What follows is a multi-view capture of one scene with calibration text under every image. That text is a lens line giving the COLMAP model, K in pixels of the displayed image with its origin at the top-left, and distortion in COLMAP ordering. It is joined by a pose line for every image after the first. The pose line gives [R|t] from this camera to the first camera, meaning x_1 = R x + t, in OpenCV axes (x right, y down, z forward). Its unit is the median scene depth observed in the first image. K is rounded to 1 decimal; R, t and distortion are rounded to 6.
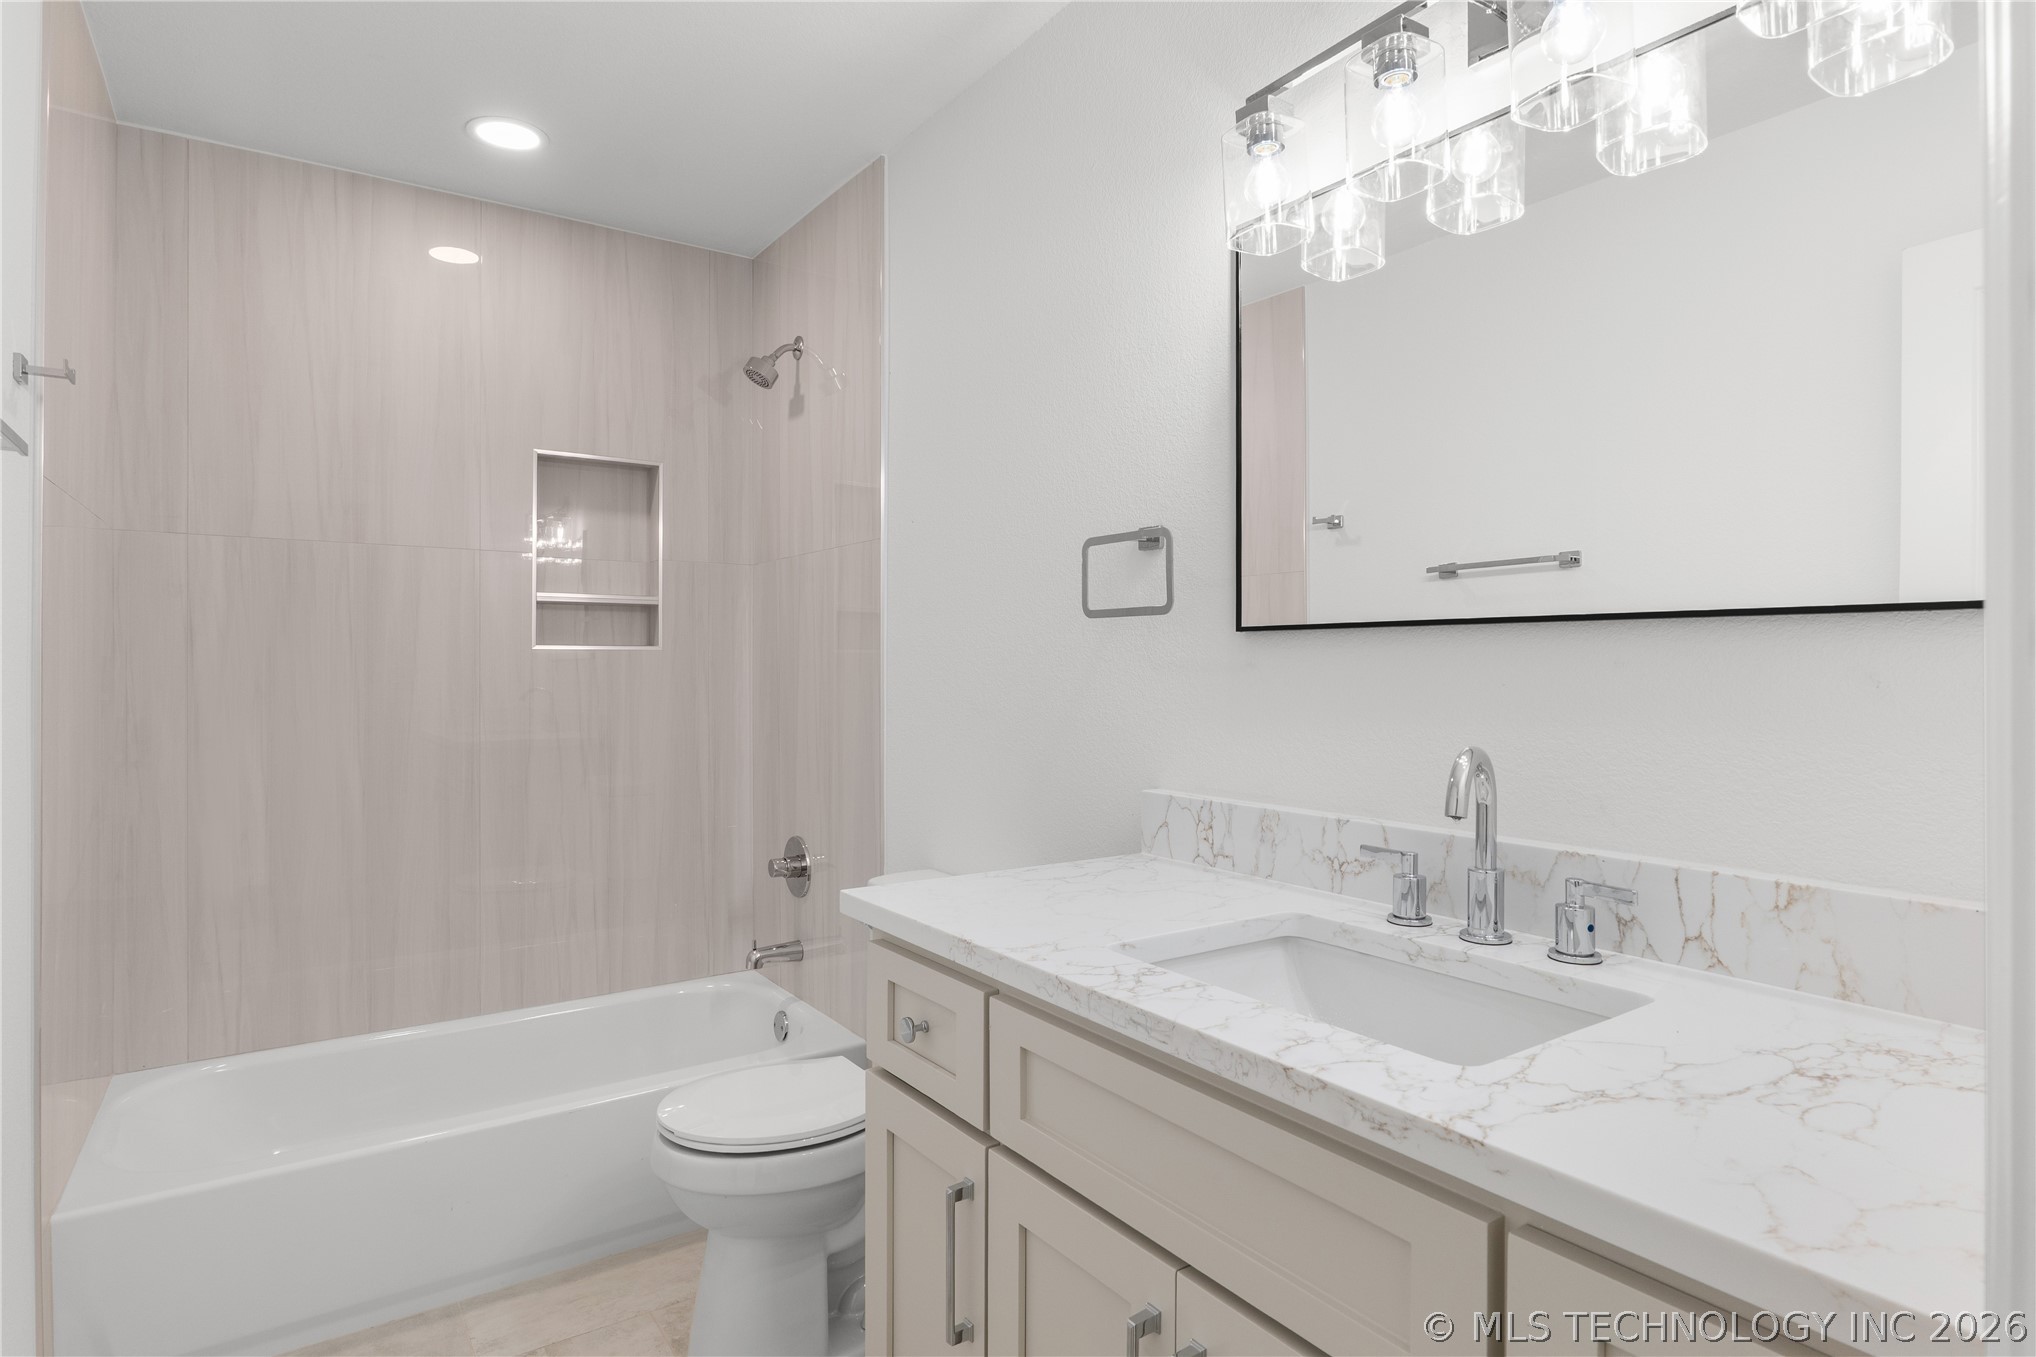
lens RADIAL K [[1083.0, 0, 1031.2], [0, 1083.0, 668.4], [0, 0, 1]] dist [-0.012560, 0.004865]
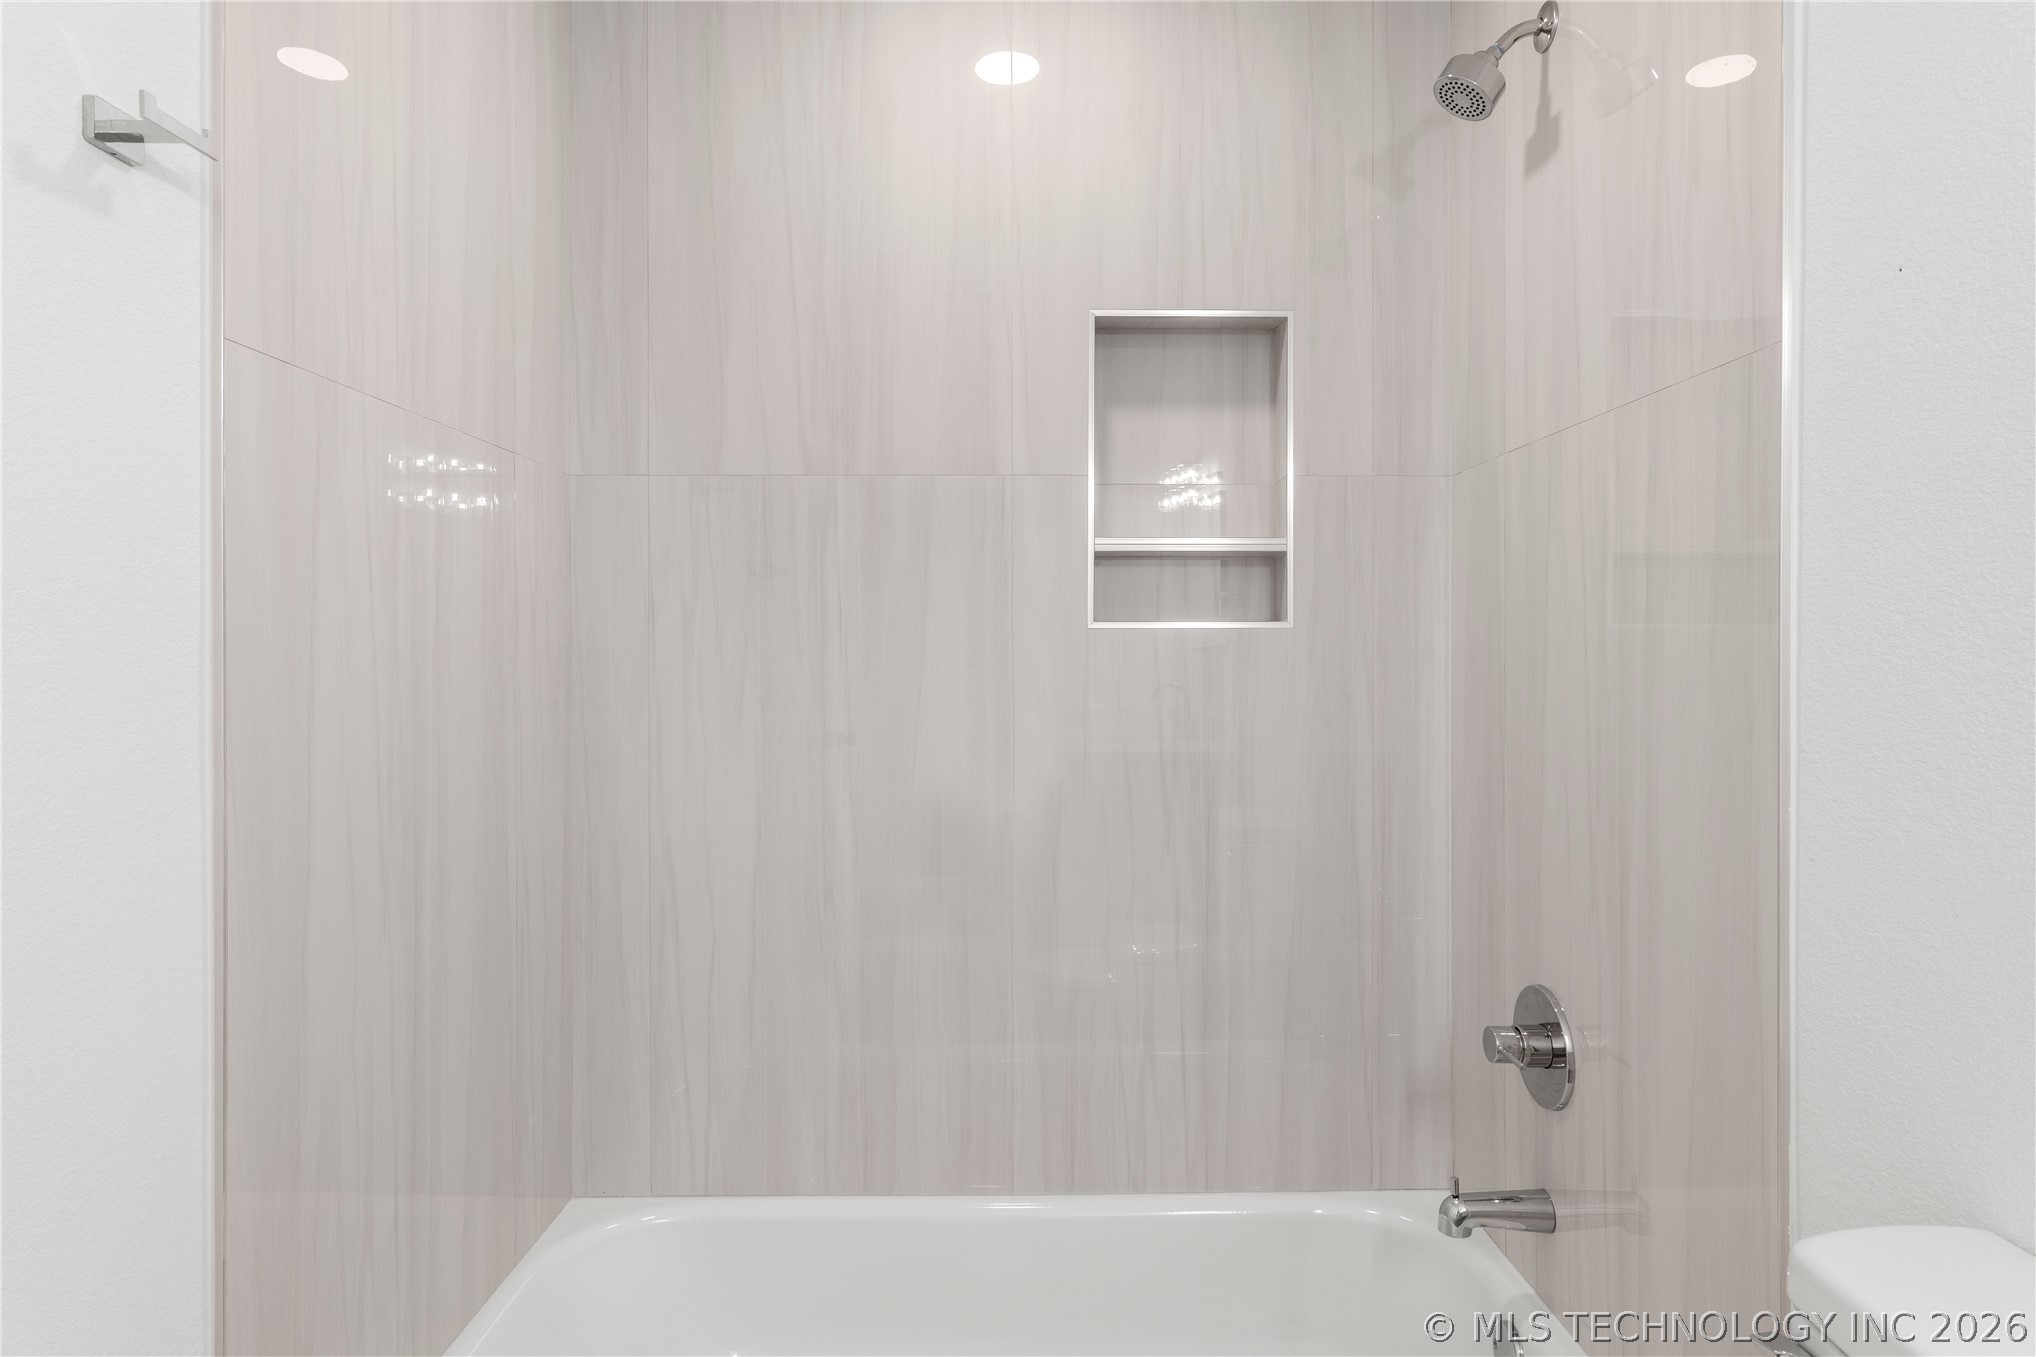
lens RADIAL K [[1110.6, 0, 1015.6], [0, 1110.6, 662.4], [0, 0, 1]] dist [0.002084, 0.000466]
pose [[0.814520, 0.003154, -0.580127, -0.314019], [0.002985, 0.999949, 0.009627, -0.010924], [0.580128, -0.009573, 0.814469, 1.170707]]
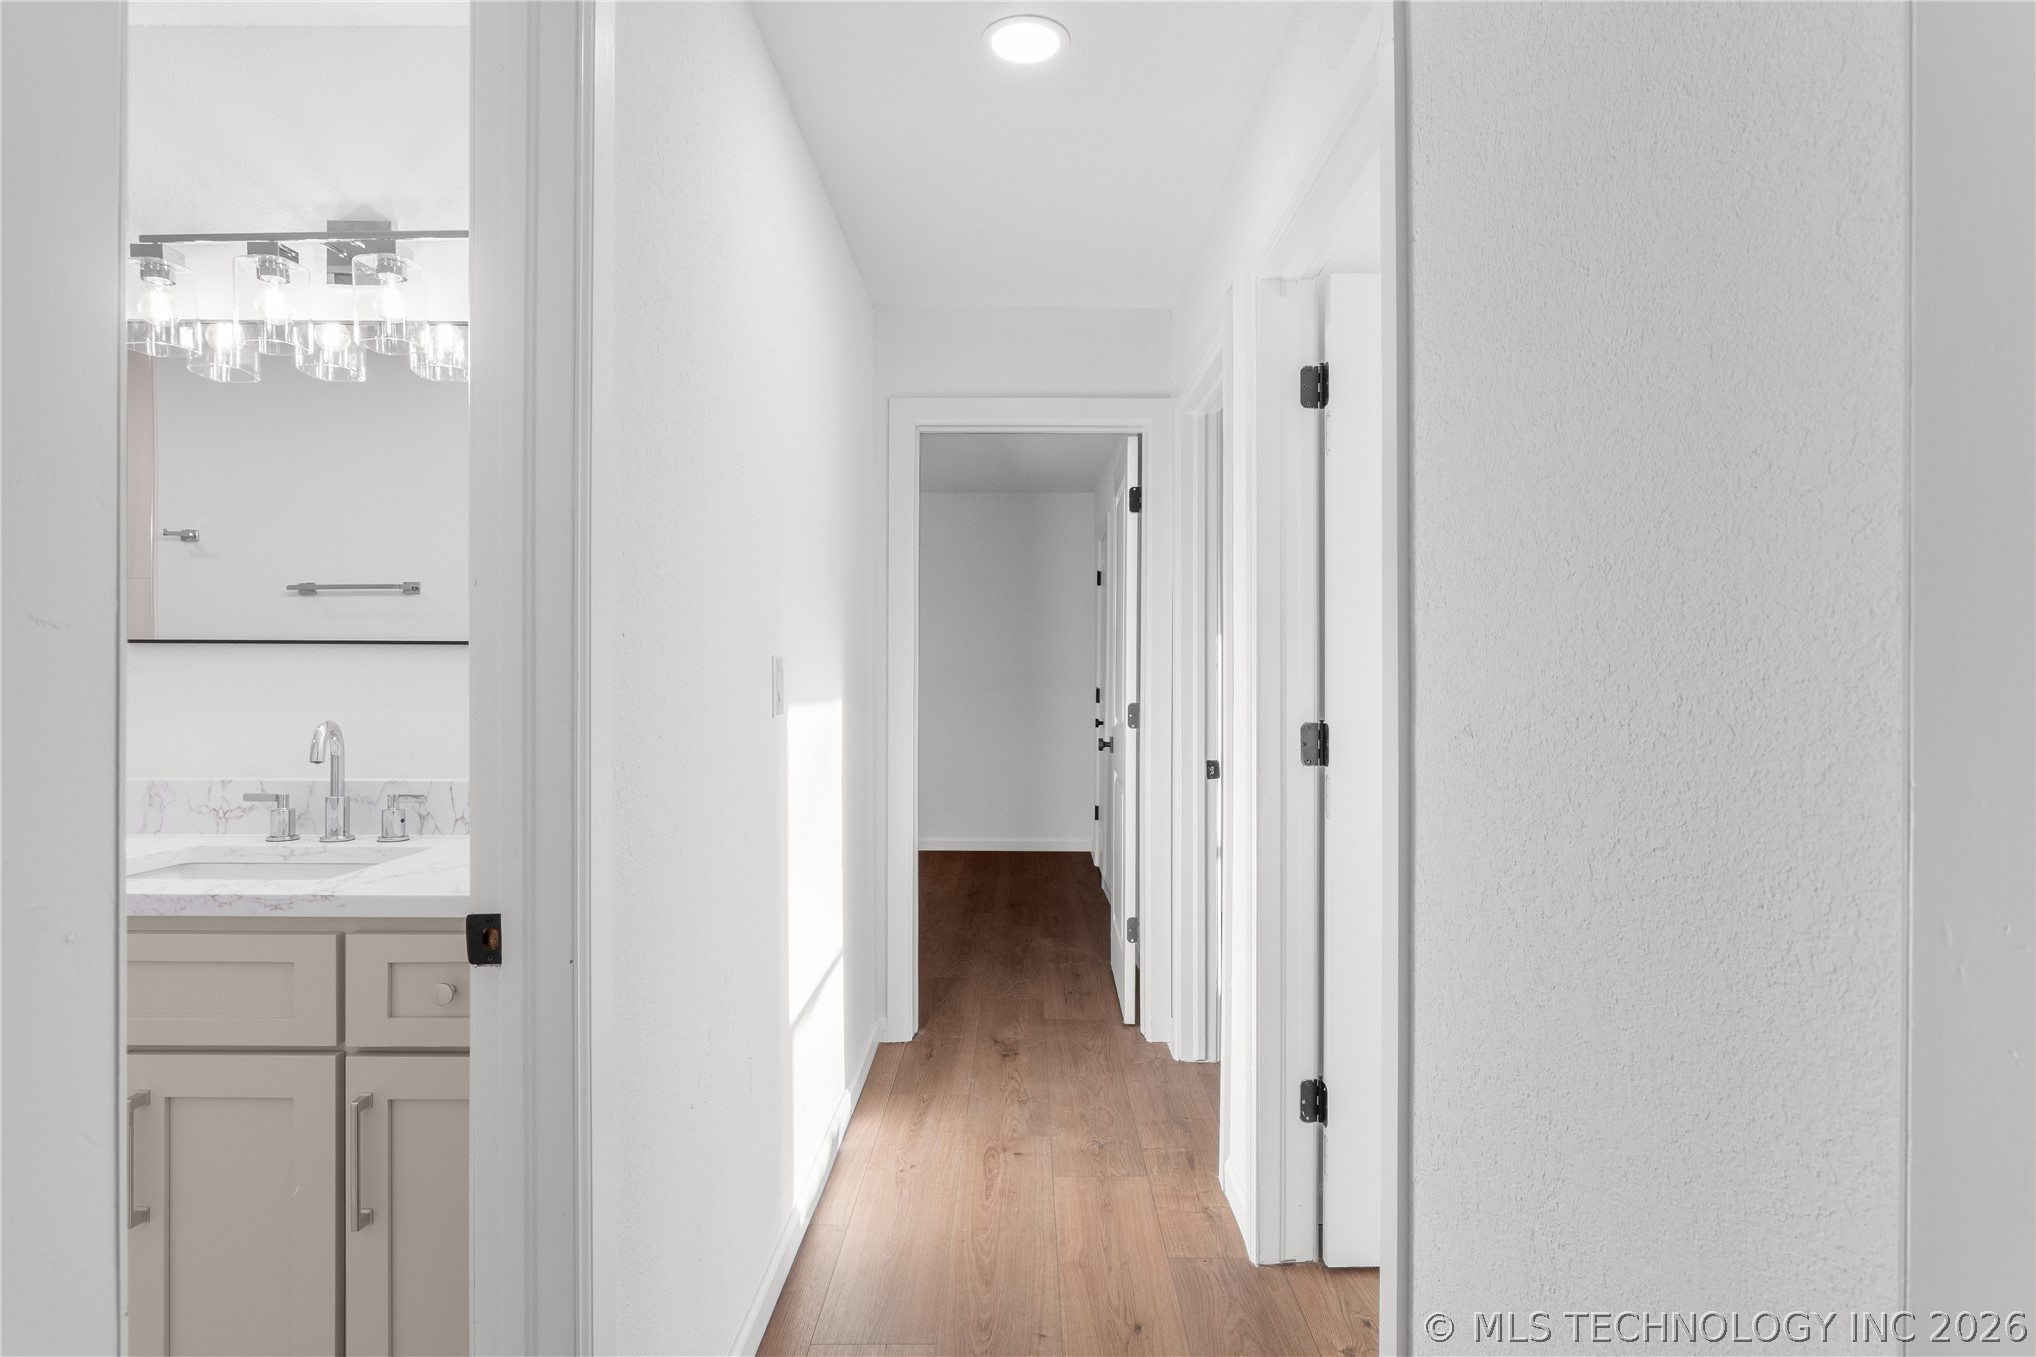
lens RADIAL K [[1083.0, 0, 1027.4], [0, 1083.0, 675.2], [0, 0, 1]] dist [-0.012560, 0.004865]
pose [[0.572978, -0.001471, 0.819570, -0.242063], [-0.001622, 0.999994, 0.002929, -0.001906], [-0.819569, -0.003007, 0.572972, -0.602259]]
